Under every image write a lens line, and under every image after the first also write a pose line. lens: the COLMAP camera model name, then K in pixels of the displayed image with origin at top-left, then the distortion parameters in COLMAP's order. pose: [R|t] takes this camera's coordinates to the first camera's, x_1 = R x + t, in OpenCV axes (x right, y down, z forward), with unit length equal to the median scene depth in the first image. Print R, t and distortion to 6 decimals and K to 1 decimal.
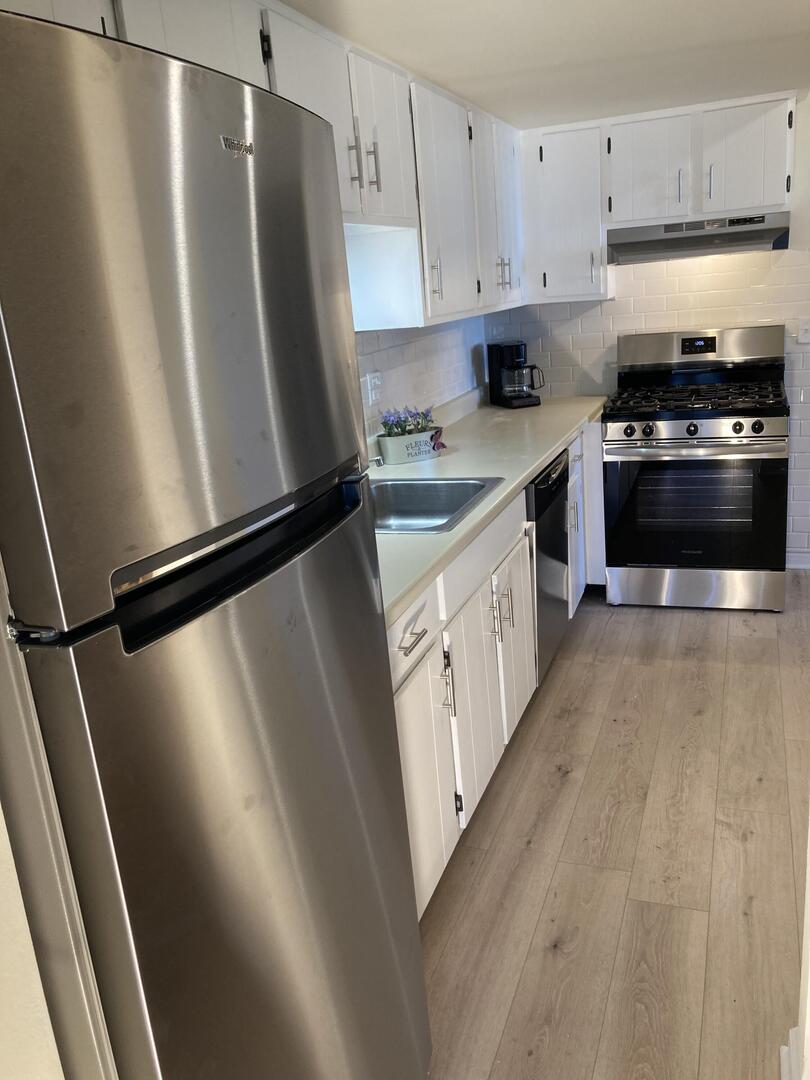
lens RADIAL K [[895.8, 0, 405.0], [0, 895.8, 540.0], [0, 0, 1]] dist [0.052122, 0.000864]
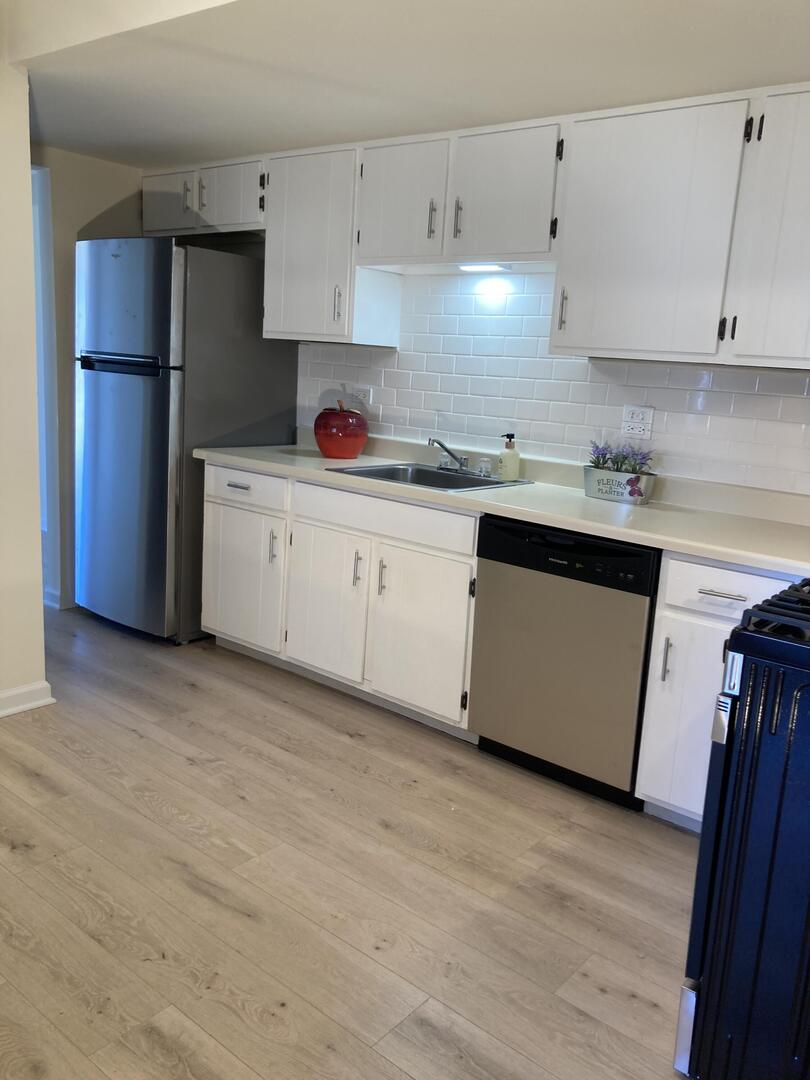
lens RADIAL K [[864.7, 0, 405.0], [0, 864.7, 540.0], [0, 0, 1]] dist [0.126798, -0.215397]
pose [[-0.328796, 0.256920, -0.908783, 0.991353], [-0.290990, 0.887906, 0.356297, -0.337202], [0.898453, 0.381596, -0.217178, 1.095778]]
